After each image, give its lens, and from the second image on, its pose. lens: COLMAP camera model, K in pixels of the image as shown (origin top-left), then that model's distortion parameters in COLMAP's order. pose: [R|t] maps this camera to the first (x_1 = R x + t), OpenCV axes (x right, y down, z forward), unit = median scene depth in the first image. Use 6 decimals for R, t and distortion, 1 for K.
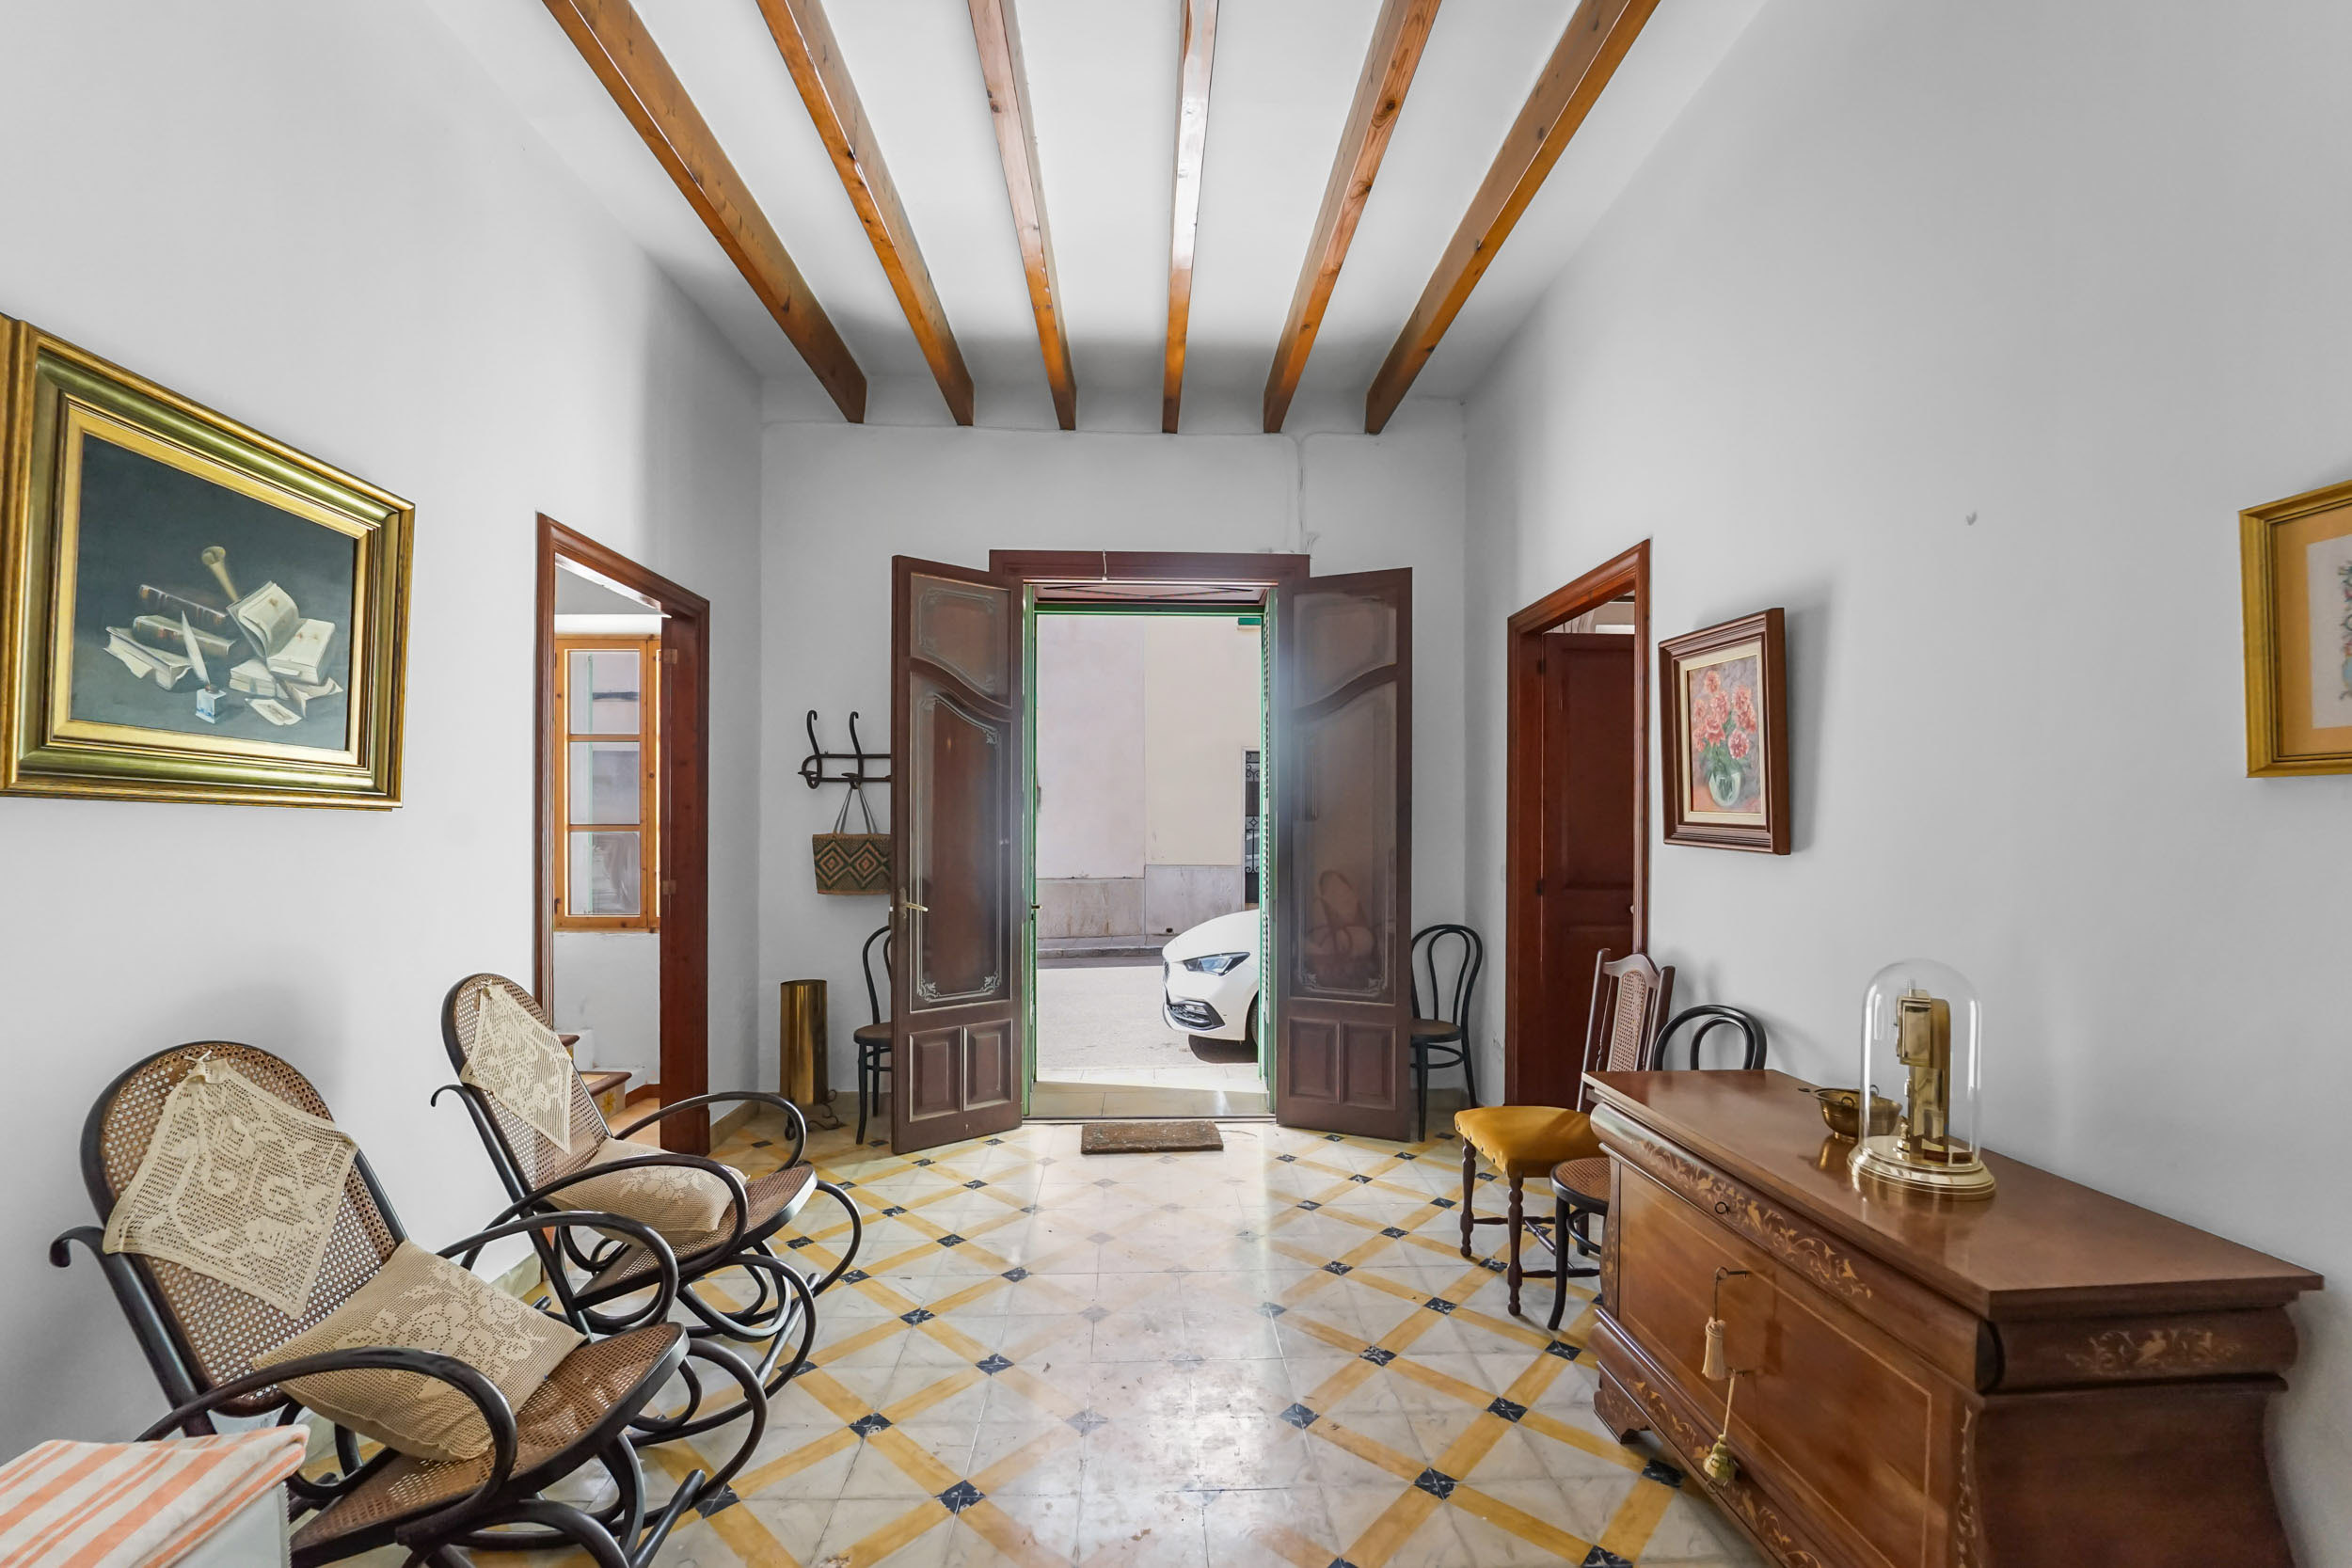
lens RADIAL K [[965.5, 0, 1168.2], [0, 965.5, 821.0], [0, 0, 1]] dist [-0.018897, 0.000455]
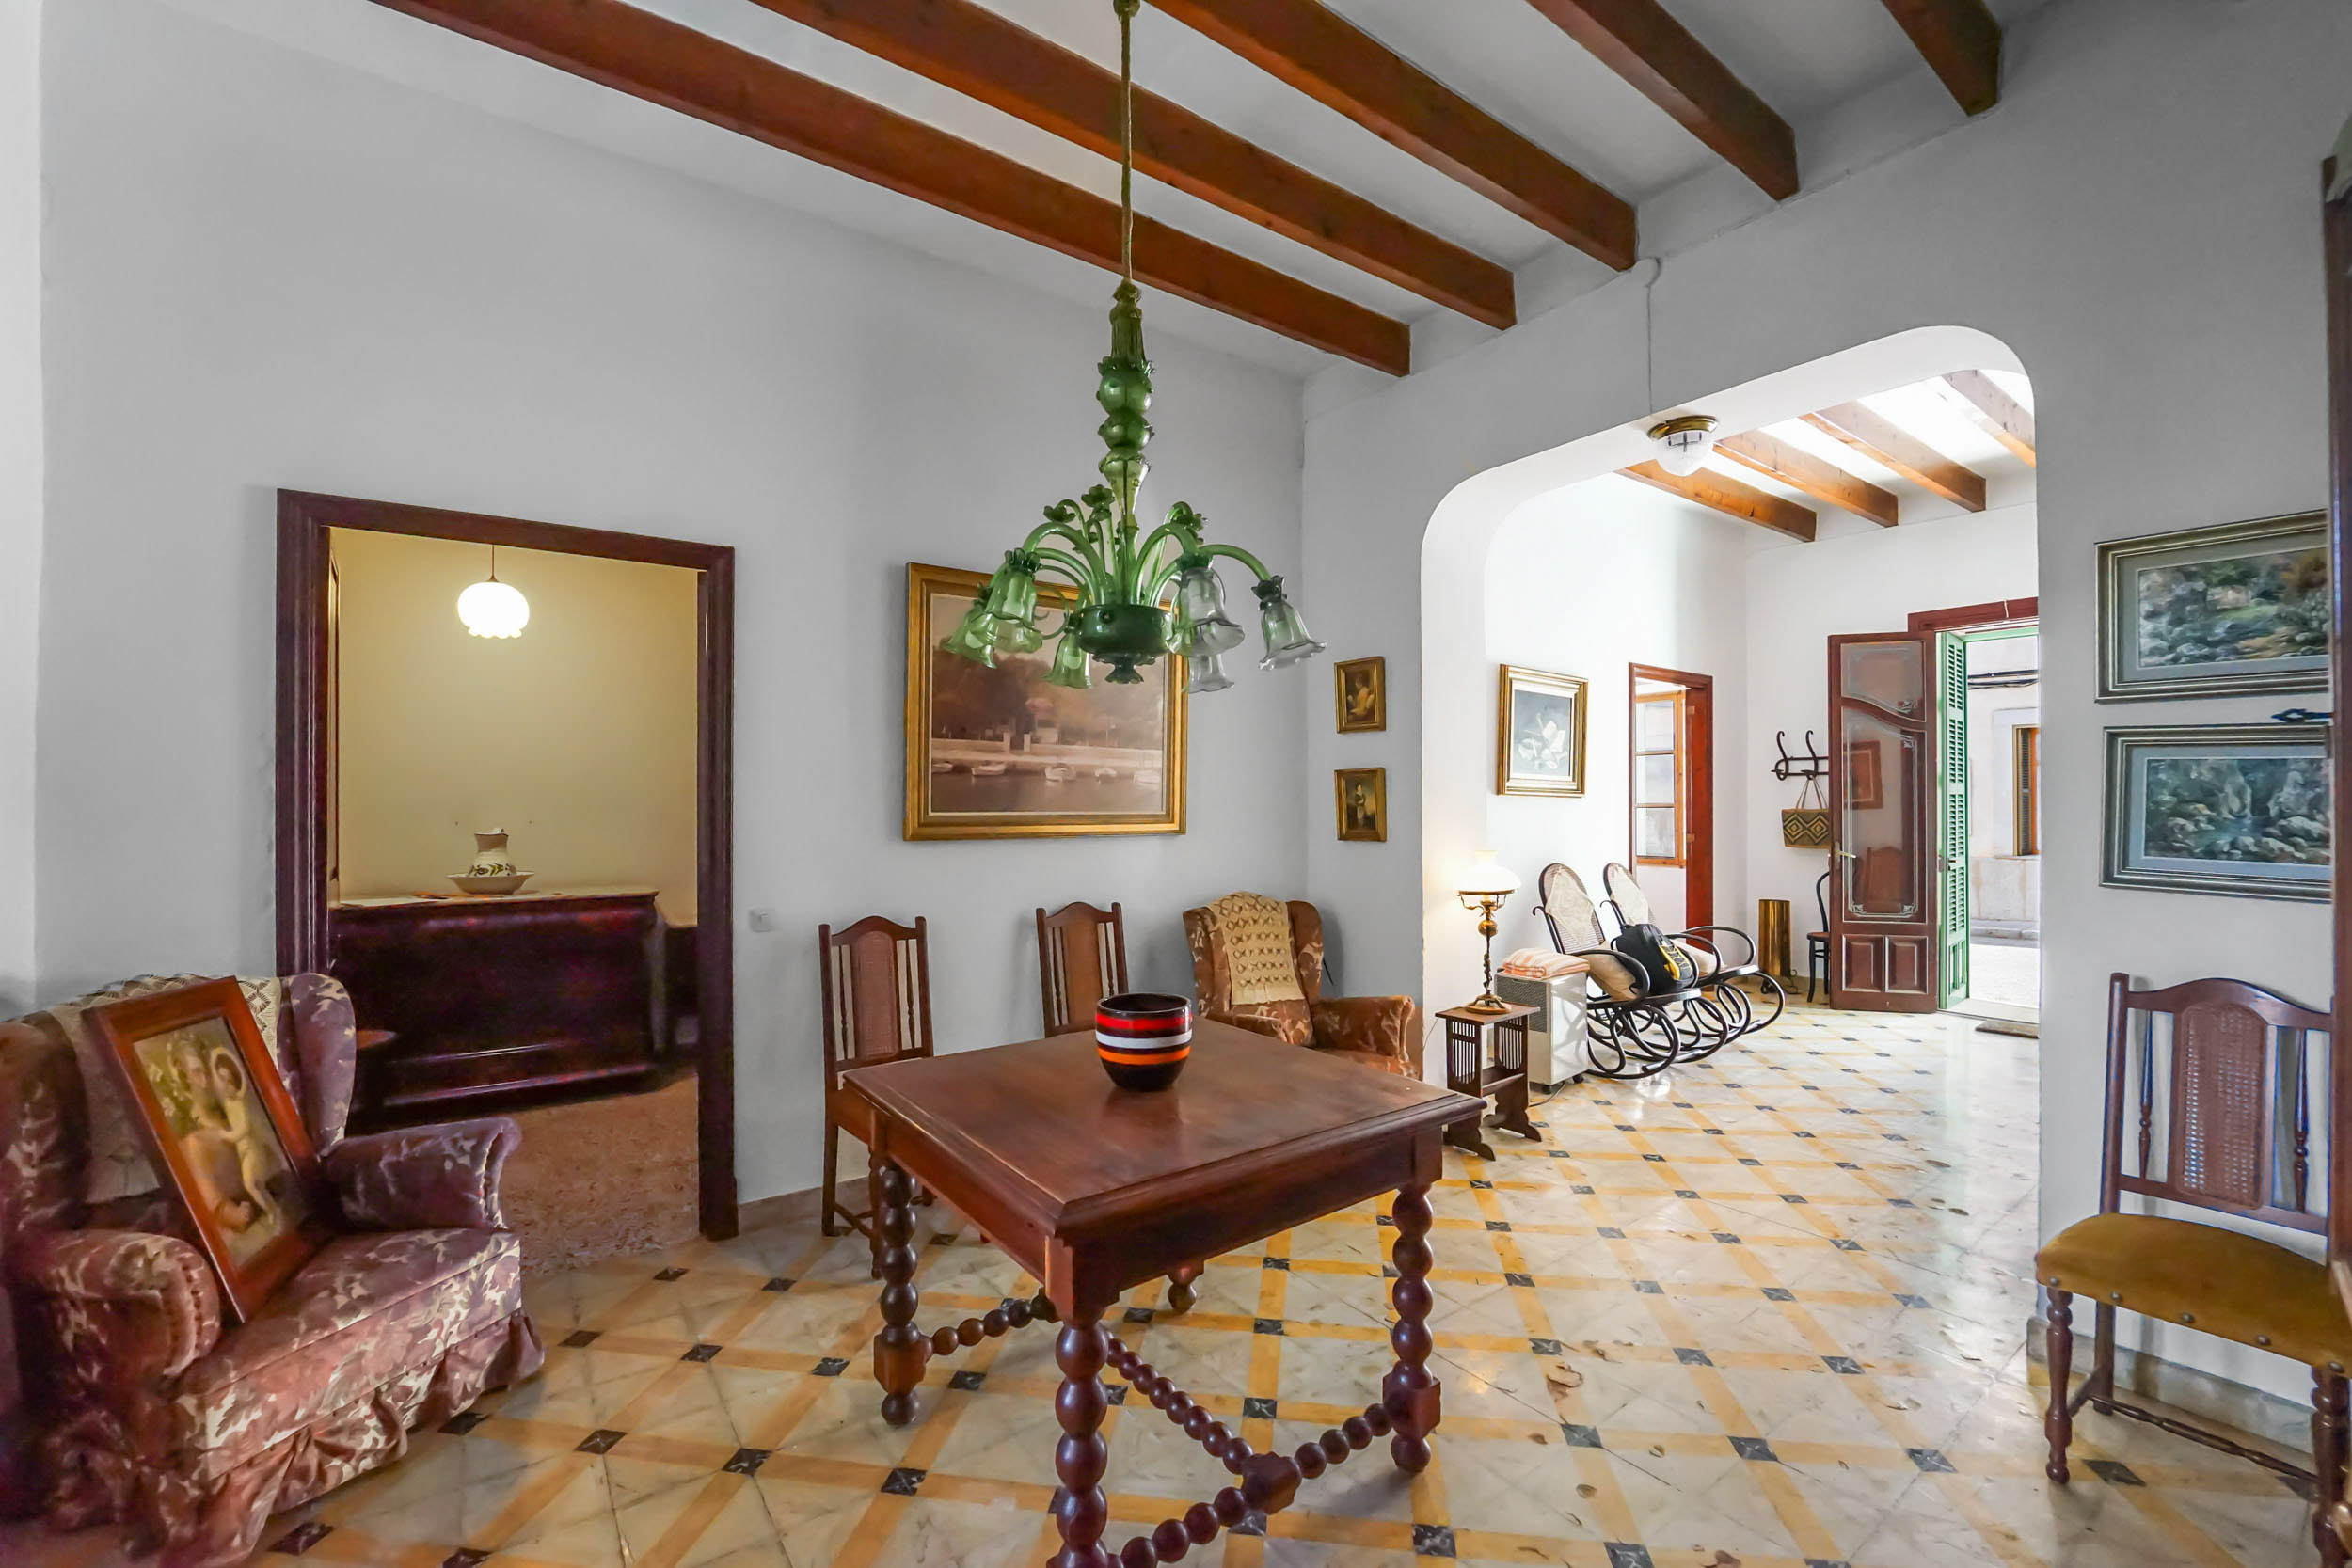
lens RADIAL K [[965.5, 0, 1181.5], [0, 965.5, 800.7], [0, 0, 1]] dist [-0.018897, 0.000455]
pose [[0.563677, -0.005207, -0.825979, 0.773540], [0.005131, 0.999983, -0.002802, -0.002003], [0.825980, -0.002659, 0.563694, -1.444639]]
